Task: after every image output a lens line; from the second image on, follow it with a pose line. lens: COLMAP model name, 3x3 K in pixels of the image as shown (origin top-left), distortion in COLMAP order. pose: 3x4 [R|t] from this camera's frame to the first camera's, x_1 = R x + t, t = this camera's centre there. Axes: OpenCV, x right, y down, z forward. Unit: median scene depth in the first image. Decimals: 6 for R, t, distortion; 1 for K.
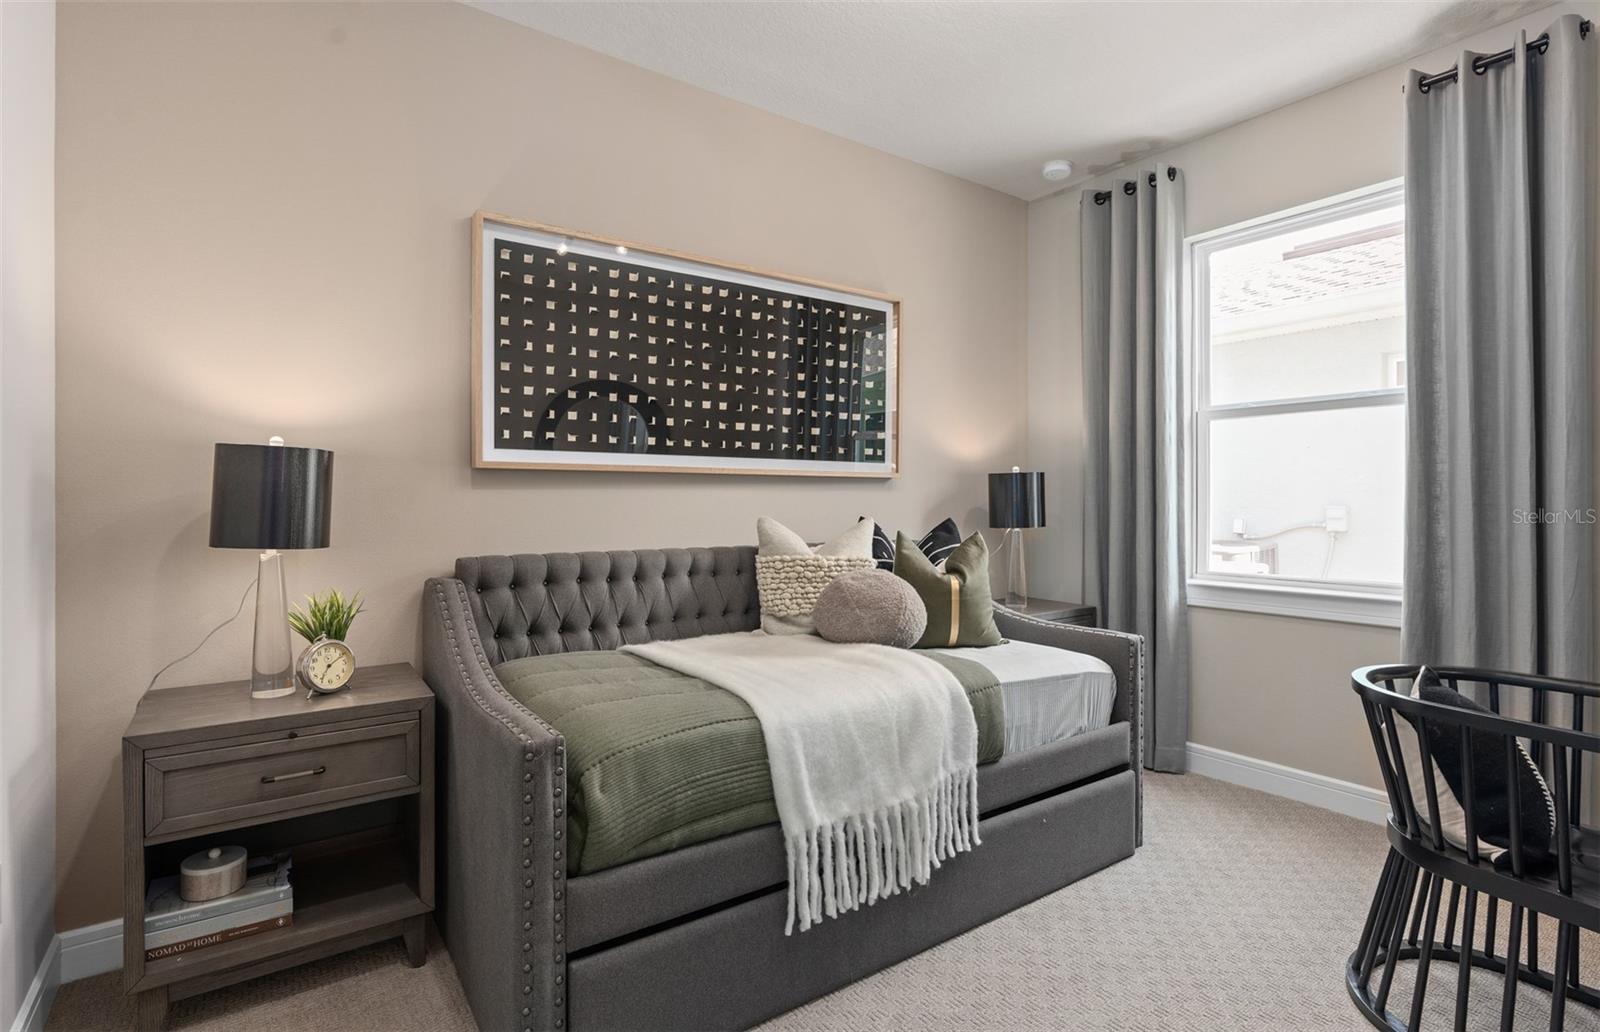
lens RADIAL K [[778.8, 0, 795.6], [0, 778.8, 501.5], [0, 0, 1]] dist [-0.003256, 0.000210]
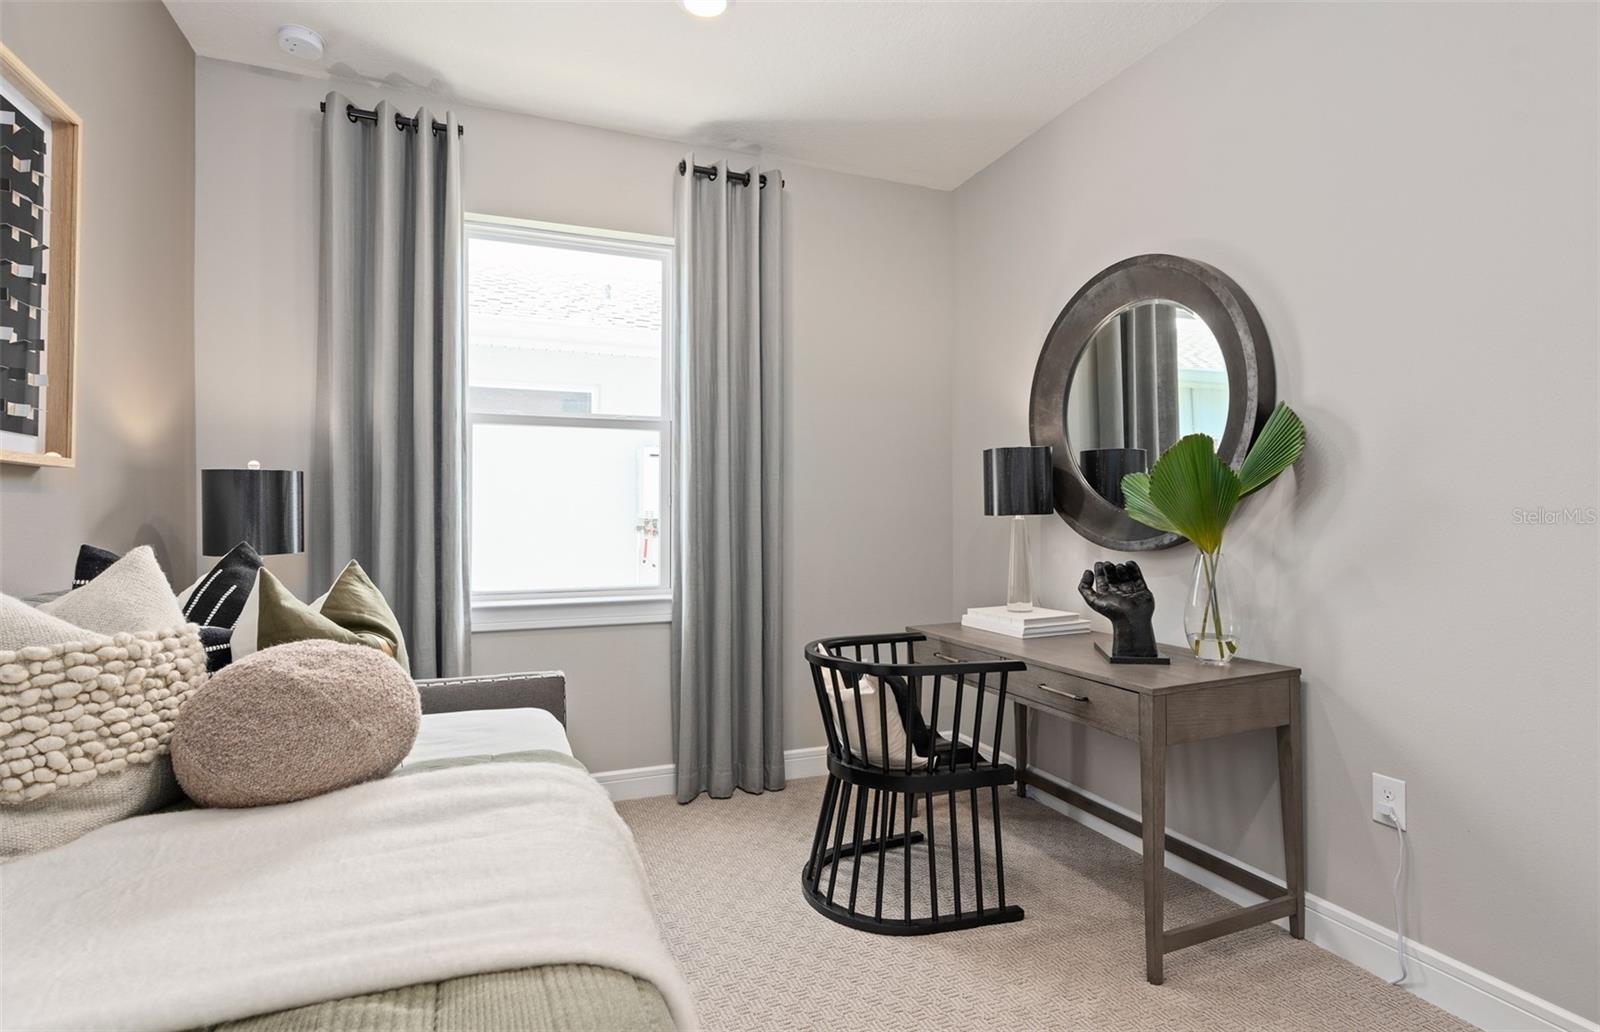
lens RADIAL K [[778.8, 0, 798.1], [0, 778.8, 510.5], [0, 0, 1]] dist [-0.003256, 0.000210]
pose [[0.243499, 0.004271, 0.969892, -0.479848], [0.005302, 0.999970, -0.005735, 0.005374], [-0.969887, 0.006539, 0.243469, 0.806010]]
